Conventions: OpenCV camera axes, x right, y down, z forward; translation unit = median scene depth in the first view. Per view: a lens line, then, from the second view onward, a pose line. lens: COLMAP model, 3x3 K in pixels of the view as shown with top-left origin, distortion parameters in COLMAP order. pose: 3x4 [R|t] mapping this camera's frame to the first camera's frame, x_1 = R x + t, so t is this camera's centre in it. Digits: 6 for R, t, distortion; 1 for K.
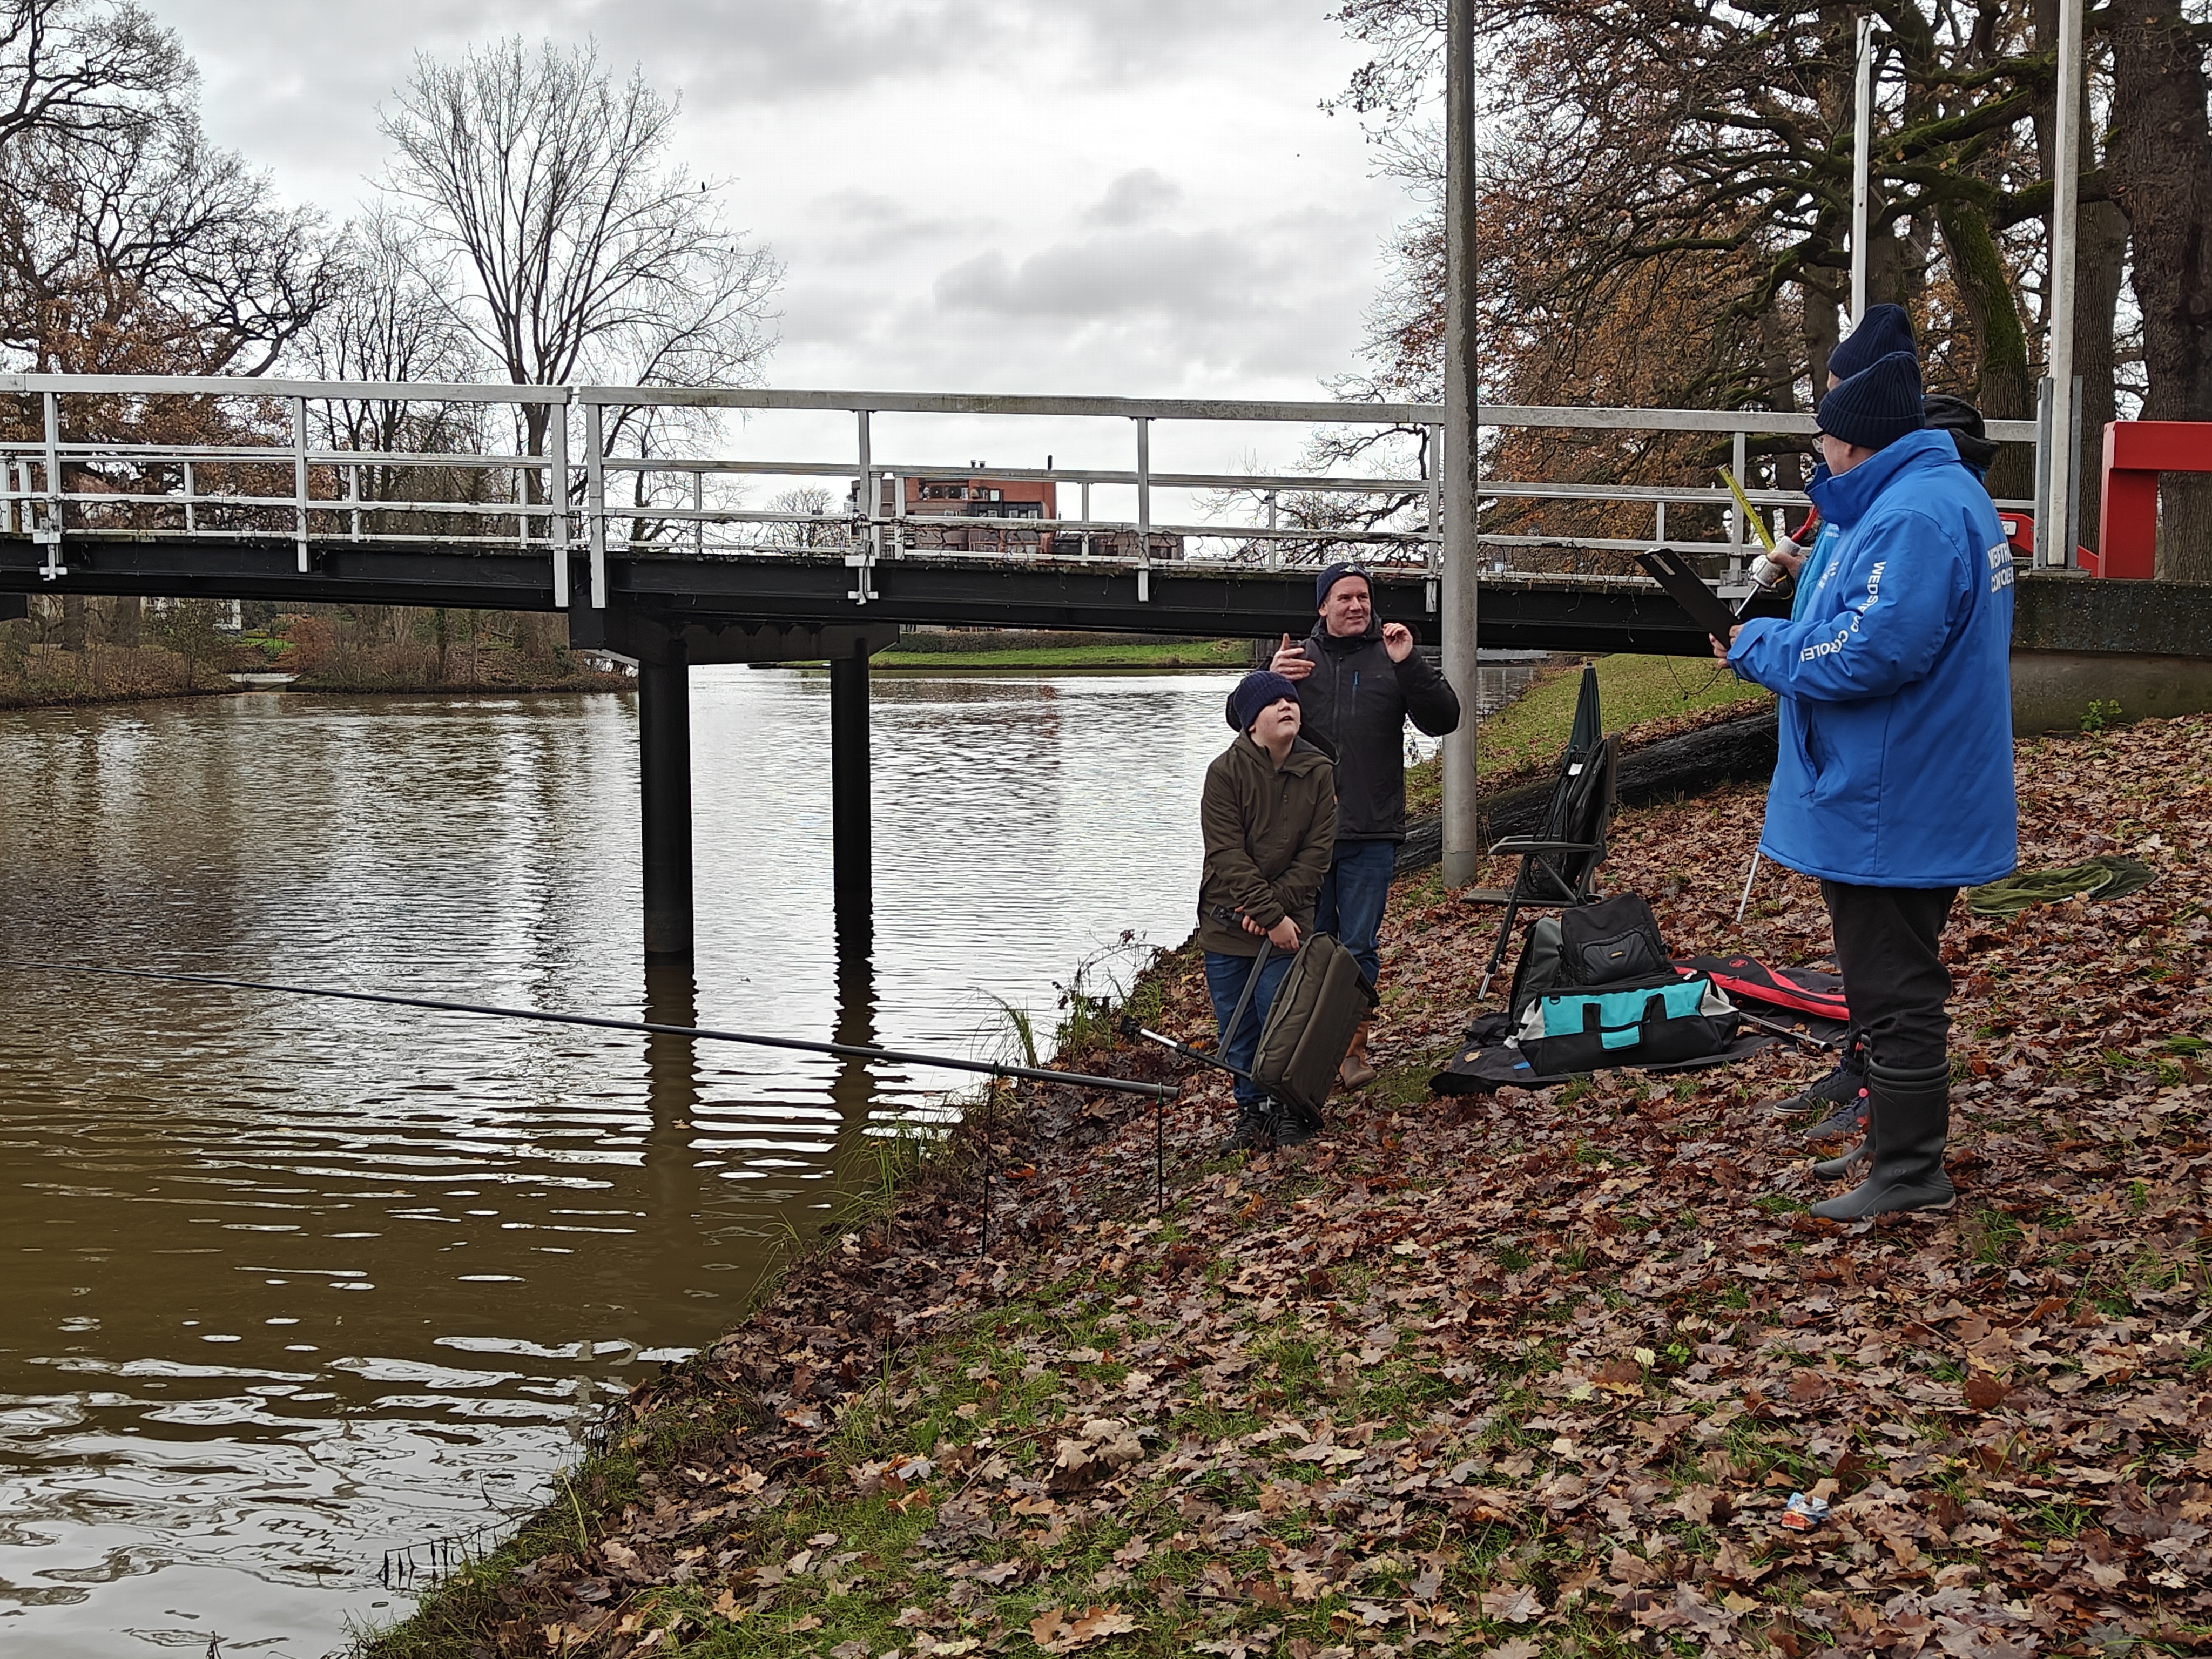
lens RADIAL K [[2107.7, 0, 1164.3], [0, 2107.7, 826.4], [0, 0, 1]] dist [-0.000070, -0.007413]
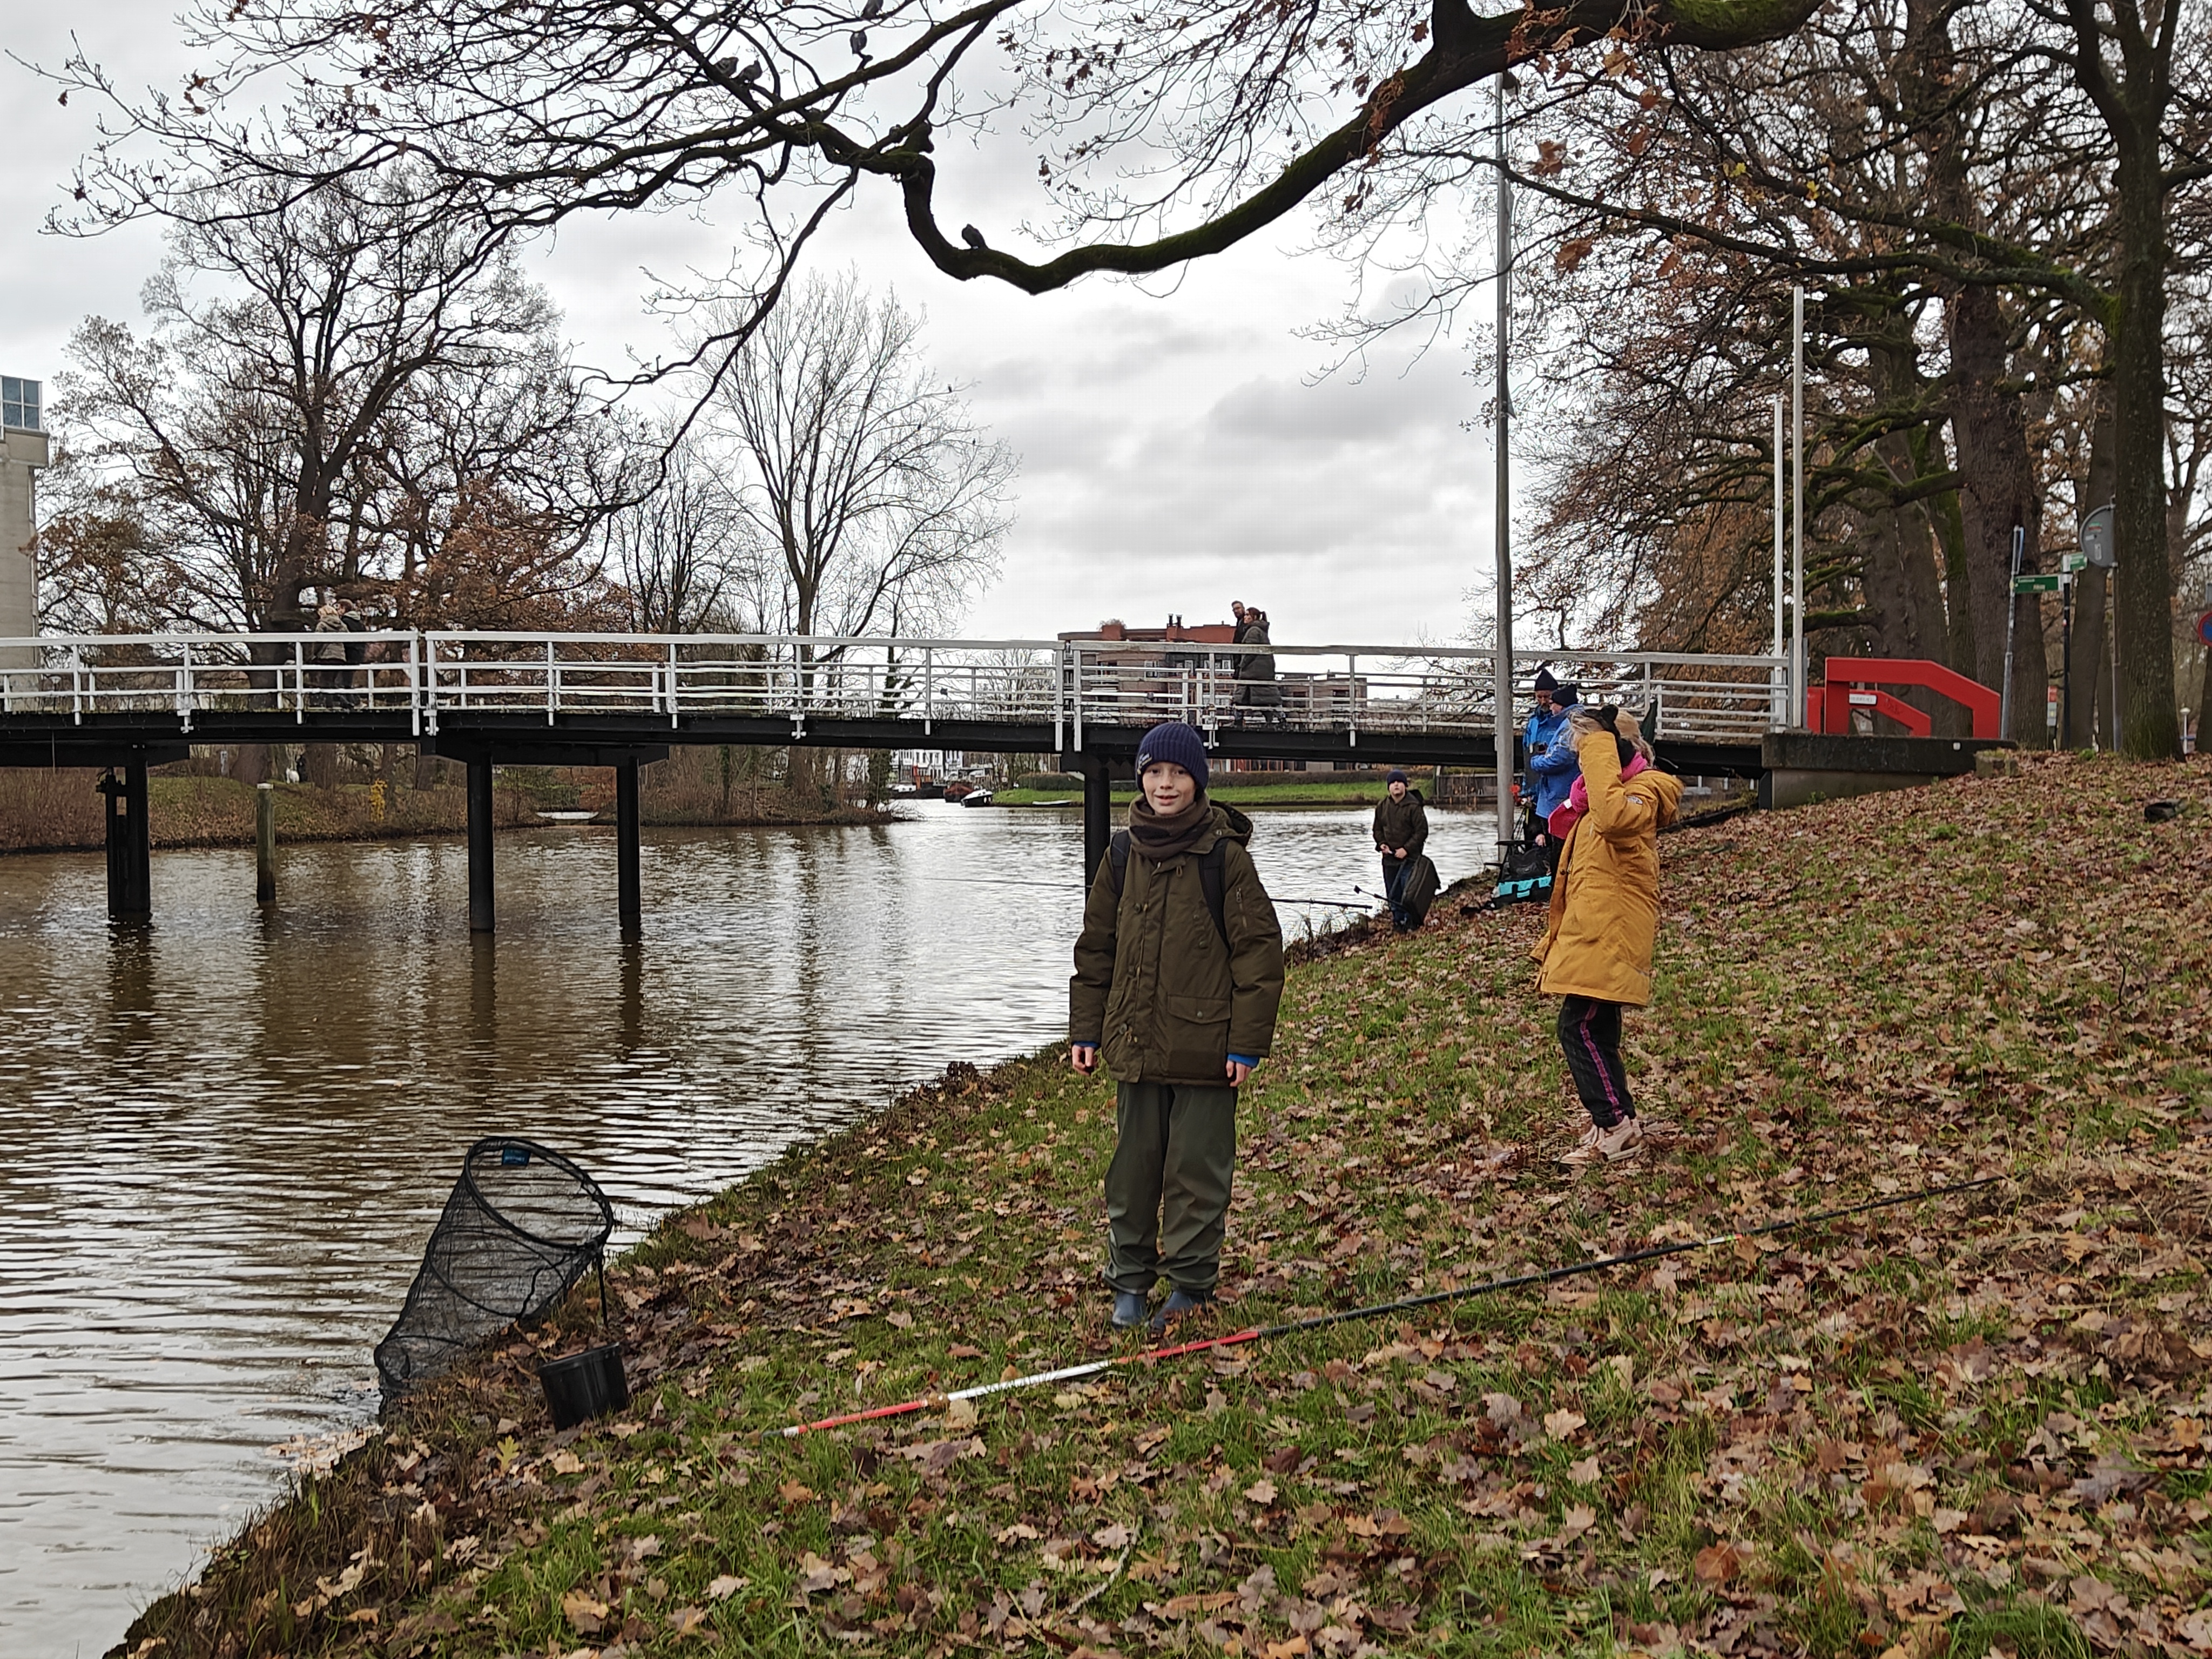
lens RADIAL K [[2107.7, 0, 1164.3], [0, 2107.7, 826.4], [0, 0, 1]] dist [-0.000070, -0.007413]
pose [[0.996258, -0.000816, -0.086425, -0.001897], [-0.005009, 0.997730, -0.067159, 0.013080], [0.086284, 0.067340, 0.993992, -0.125879]]
